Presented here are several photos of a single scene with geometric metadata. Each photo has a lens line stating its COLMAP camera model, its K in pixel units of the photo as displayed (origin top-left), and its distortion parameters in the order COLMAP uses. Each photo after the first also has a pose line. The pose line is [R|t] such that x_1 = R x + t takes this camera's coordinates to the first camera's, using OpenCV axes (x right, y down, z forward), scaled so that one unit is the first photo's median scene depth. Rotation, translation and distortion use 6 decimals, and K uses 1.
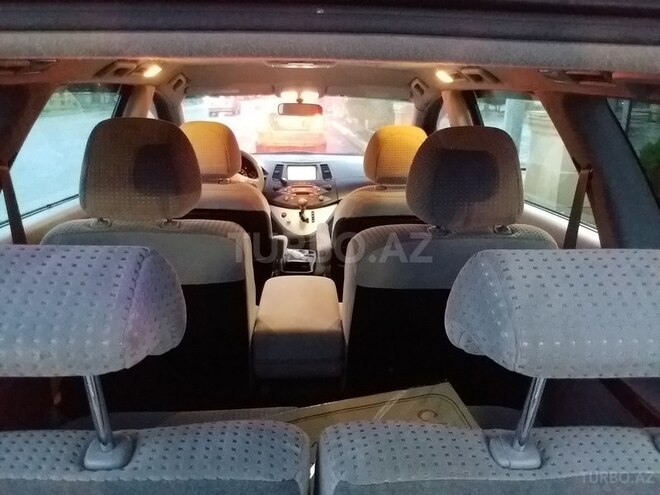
lens RADIAL K [[512.0, 0, 329.9], [0, 512.0, 238.6], [0, 0, 1]] dist [0.141741, -0.221738]
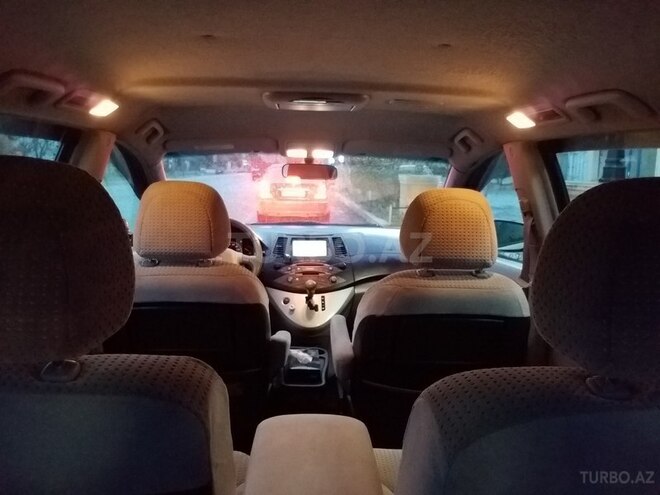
lens RADIAL K [[512.0, 0, 329.9], [0, 512.0, 238.6], [0, 0, 1]] dist [0.141741, -0.221738]
pose [[0.999975, 0.007014, -0.001037, -0.023606], [-0.007090, 0.990833, -0.134903, -0.035814], [0.000081, 0.134907, 0.990858, 0.211100]]
